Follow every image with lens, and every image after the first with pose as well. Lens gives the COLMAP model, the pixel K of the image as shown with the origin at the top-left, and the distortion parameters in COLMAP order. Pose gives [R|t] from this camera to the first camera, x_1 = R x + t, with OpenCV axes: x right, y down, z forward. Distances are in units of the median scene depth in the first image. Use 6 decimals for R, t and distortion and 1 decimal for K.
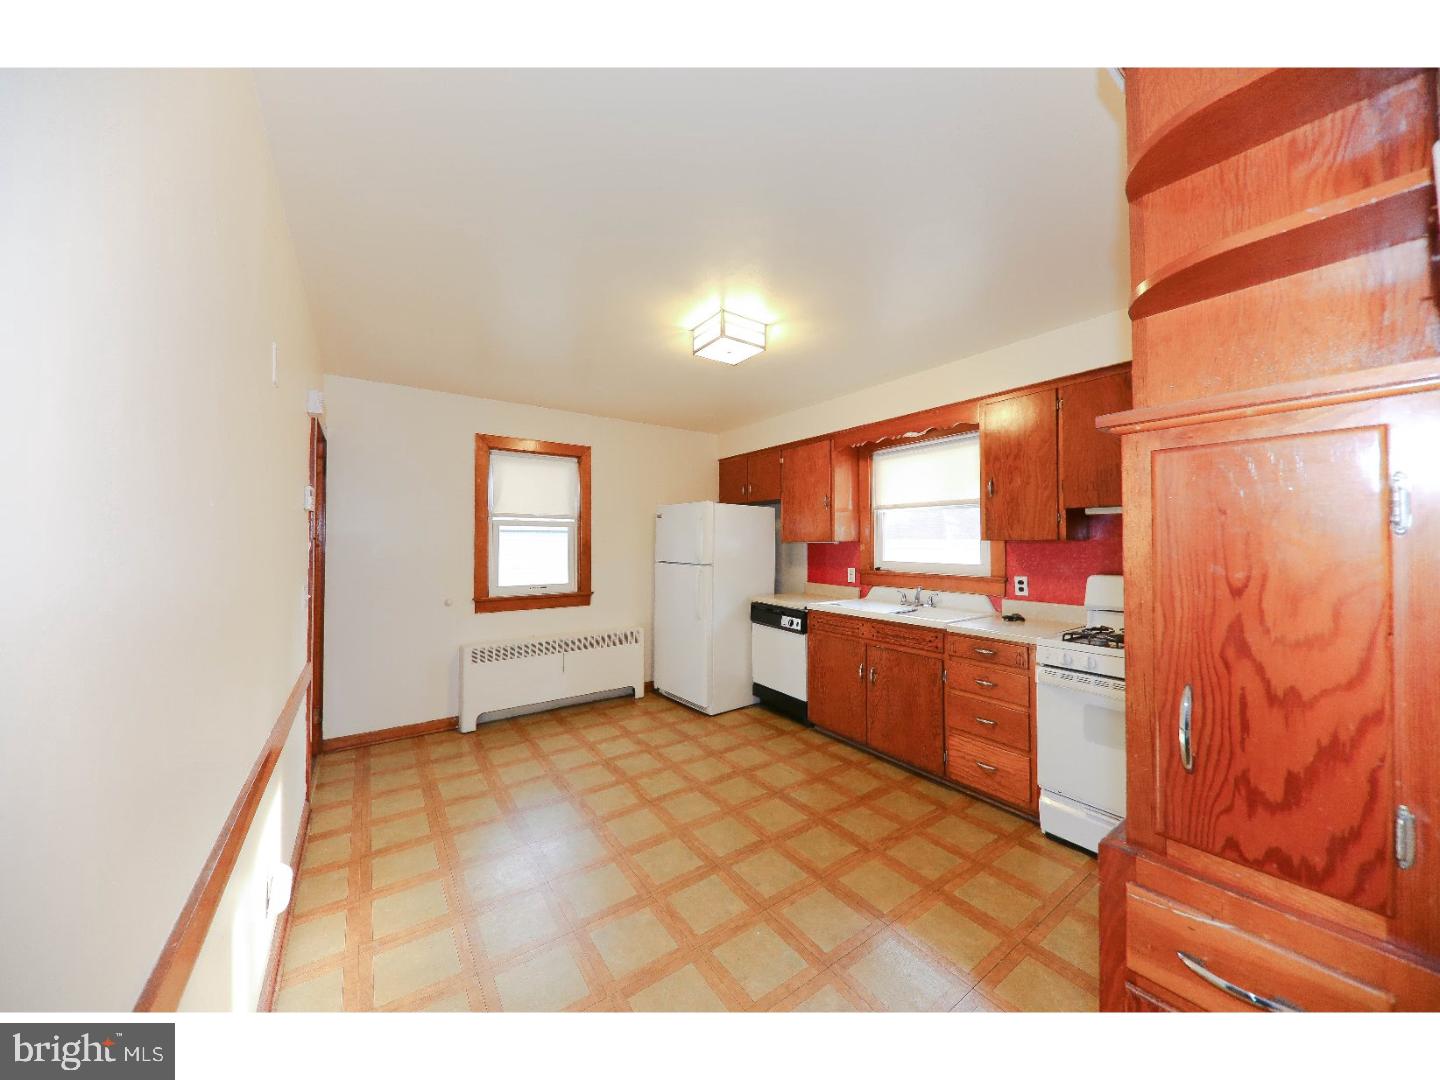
lens RADIAL K [[492.5, 0, 721.2], [0, 492.5, 536.0], [0, 0, 1]] dist [0.000449, 0.000016]
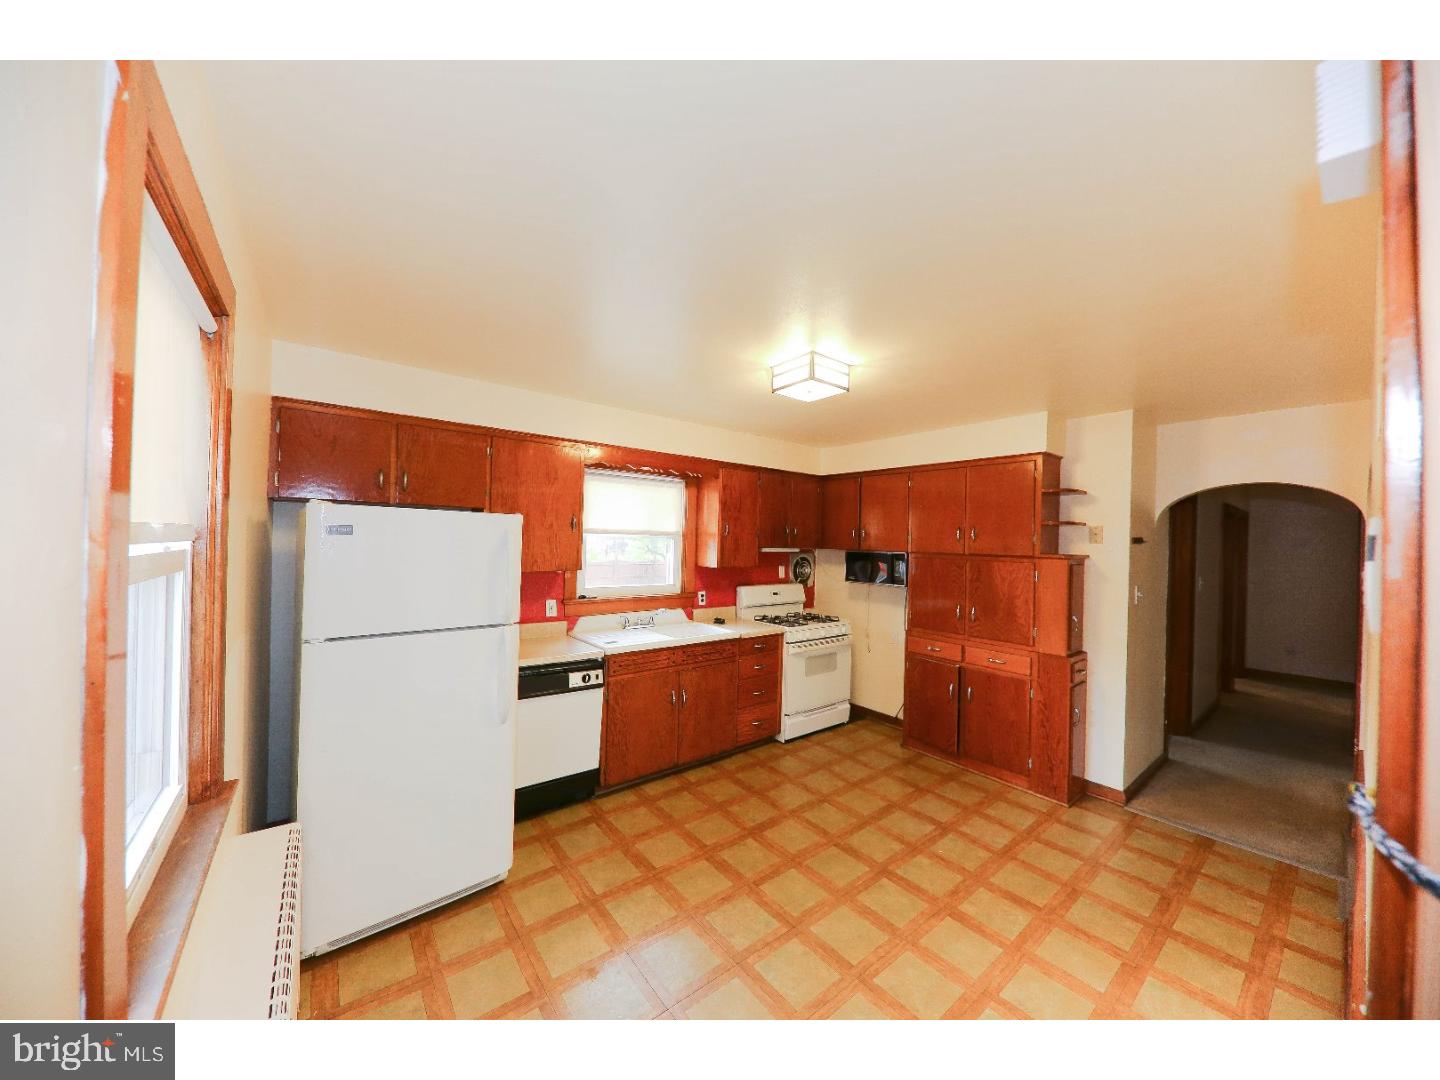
lens RADIAL K [[502.9, 0, 713.9], [0, 502.9, 539.1], [0, 0, 1]] dist [-0.000524, -0.000078]
pose [[-0.041665, 0.001533, 0.999130, -0.826174], [-0.038796, 0.999242, -0.003151, -0.063191], [-0.998378, -0.038893, -0.041574, 1.038762]]
